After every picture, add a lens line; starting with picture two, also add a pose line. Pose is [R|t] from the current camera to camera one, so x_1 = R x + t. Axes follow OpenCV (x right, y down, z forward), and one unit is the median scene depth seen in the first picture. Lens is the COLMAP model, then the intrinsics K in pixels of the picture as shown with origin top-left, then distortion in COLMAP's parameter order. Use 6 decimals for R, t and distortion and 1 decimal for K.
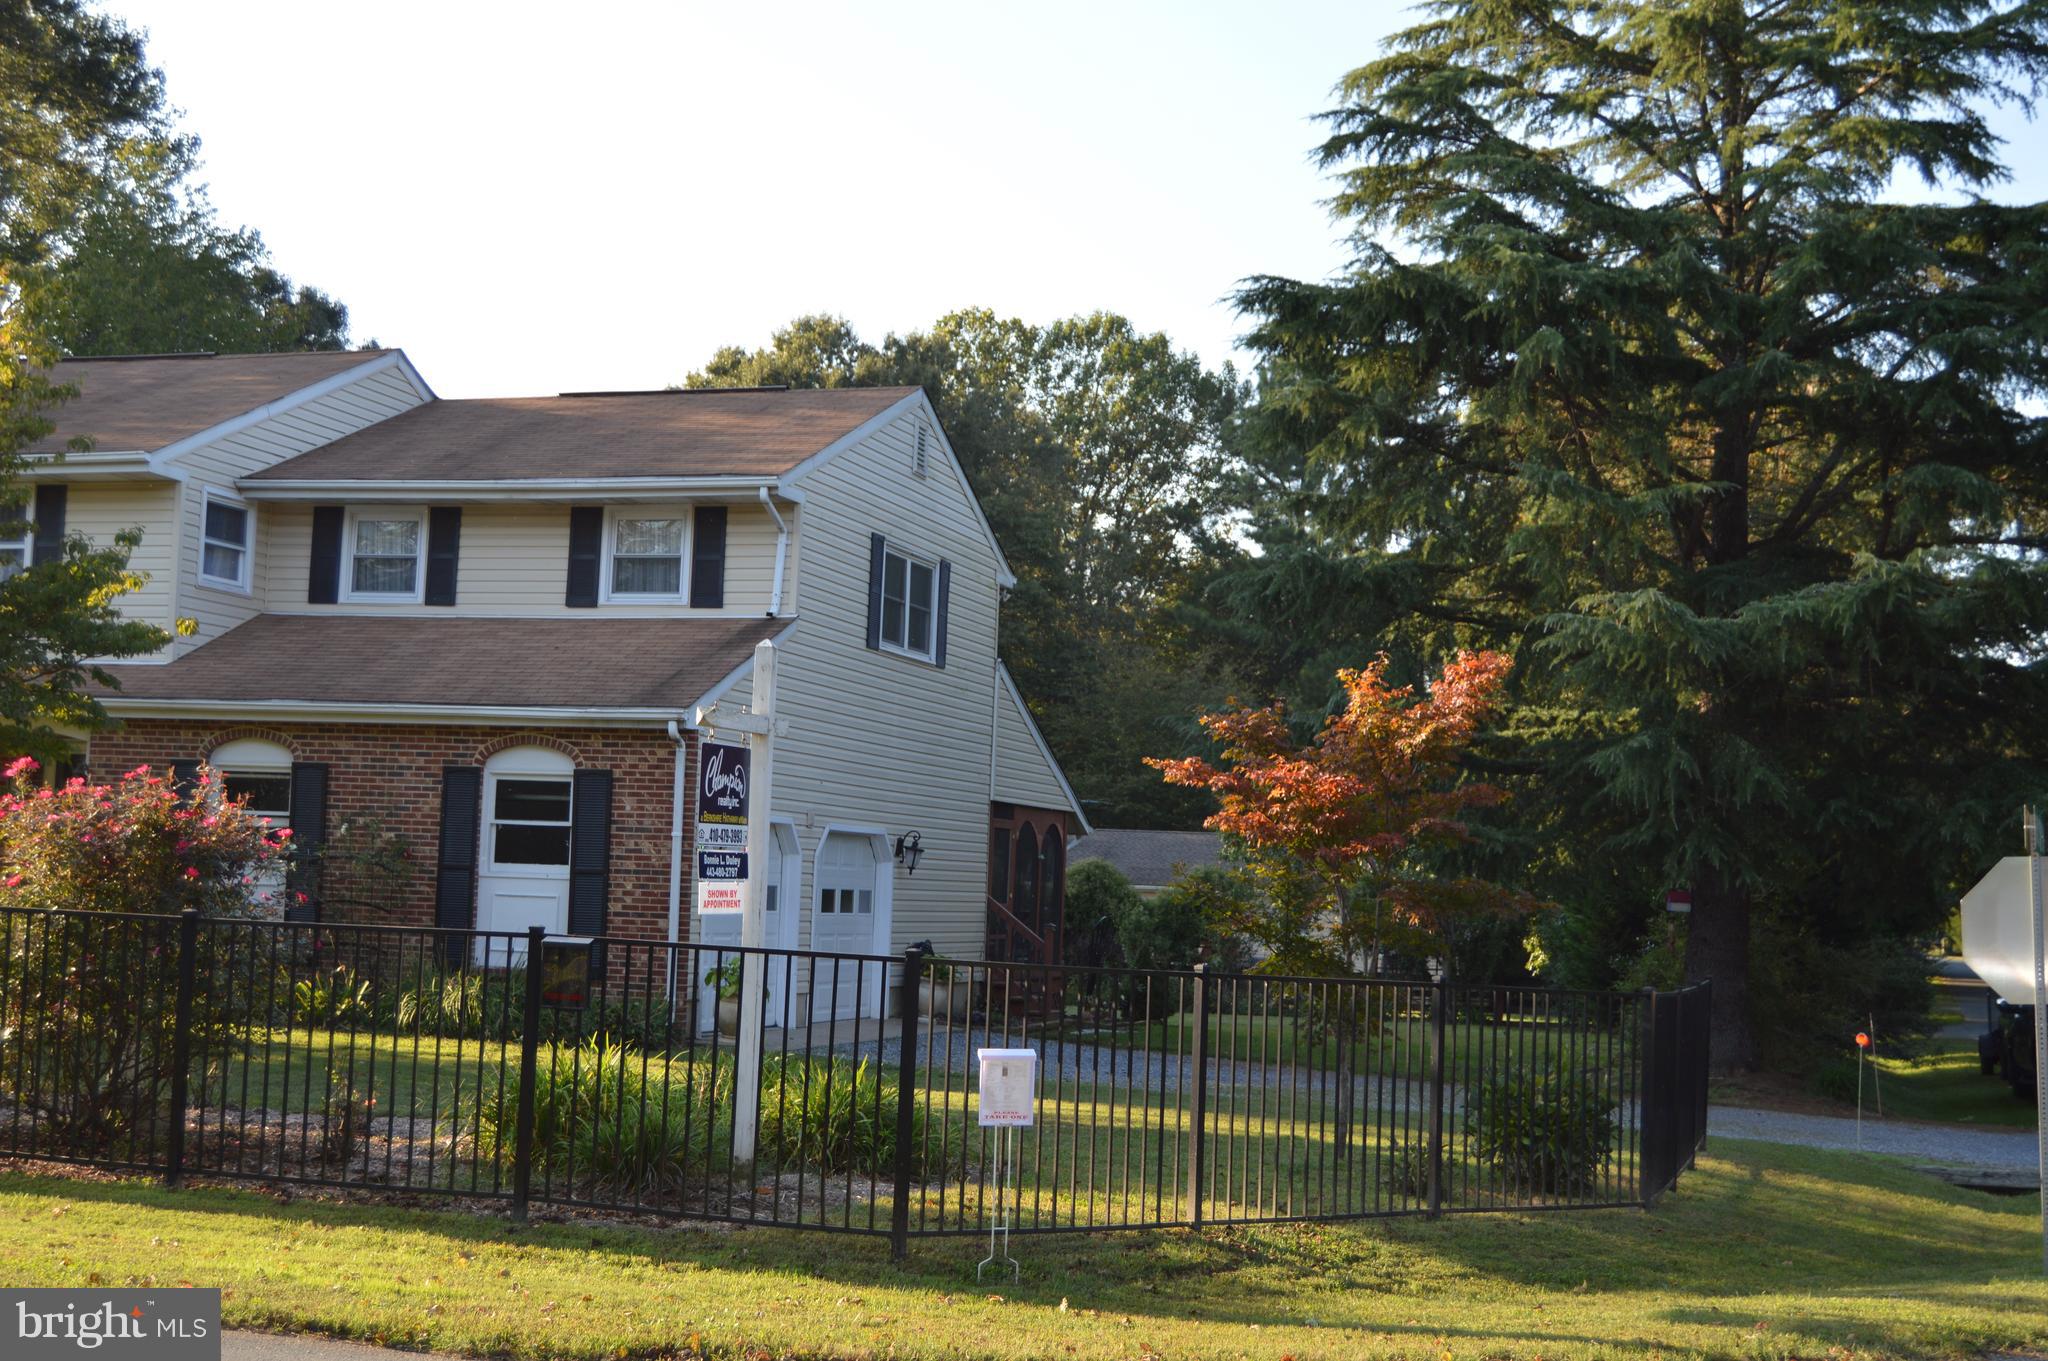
lens RADIAL K [[2716.1, 0, 1024.0], [0, 2716.1, 680.5], [0, 0, 1]] dist [-0.071450, -0.002091]
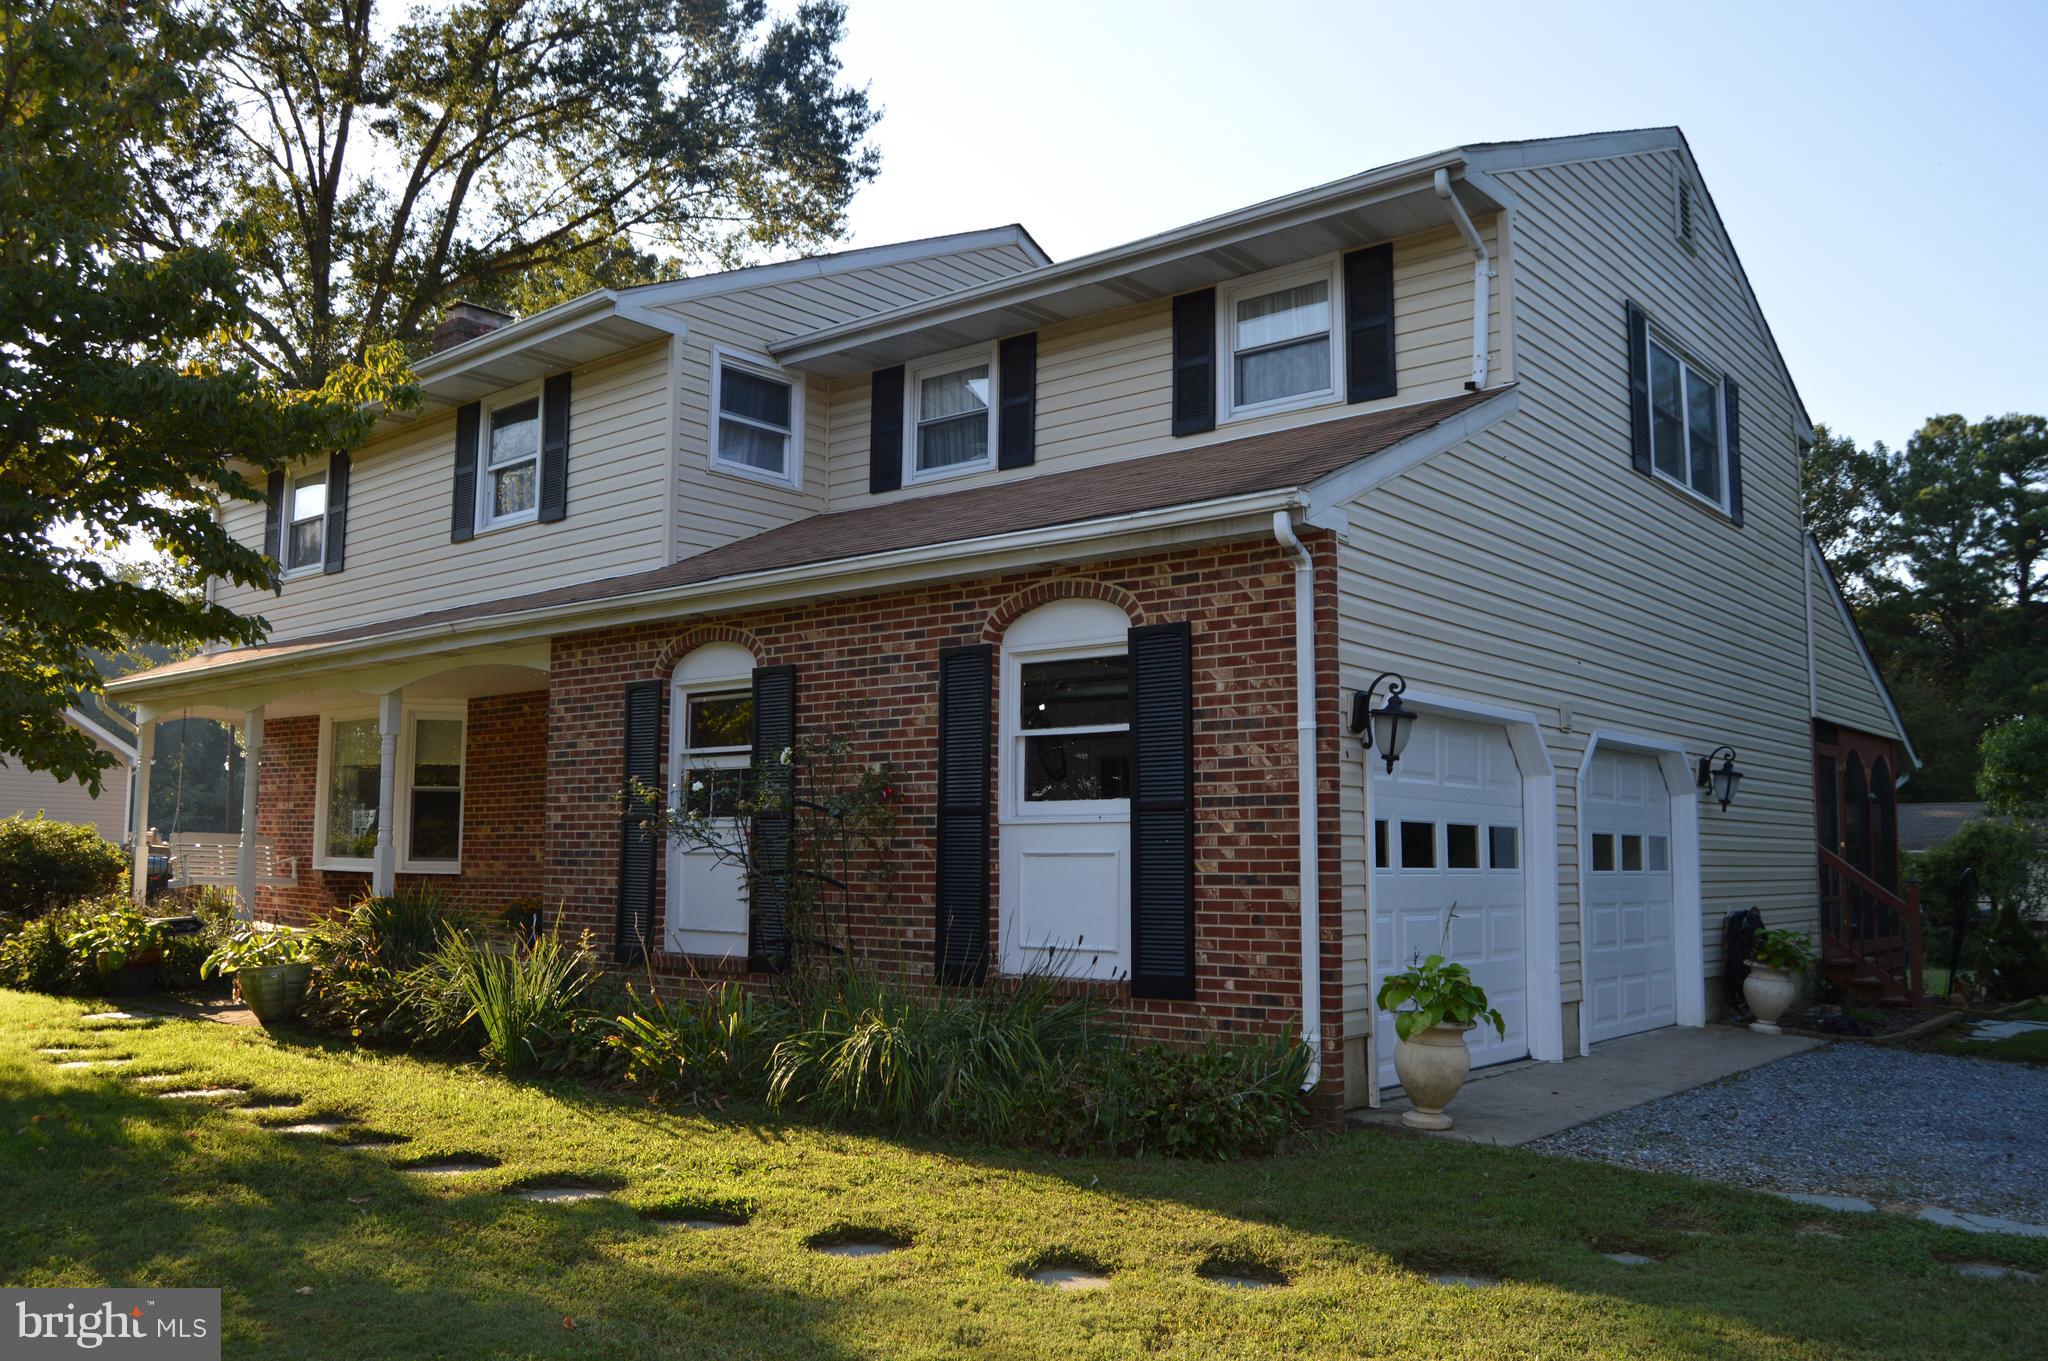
lens RADIAL K [[1634.5, 0, 1024.0], [0, 1634.5, 680.5], [0, 0, 1]] dist [-0.078584, 0.007629]
pose [[0.918857, -0.074759, -0.387445, -0.050948], [0.057409, 0.996769, -0.056181, 0.059152], [0.390393, 0.029379, 0.920180, 0.644653]]
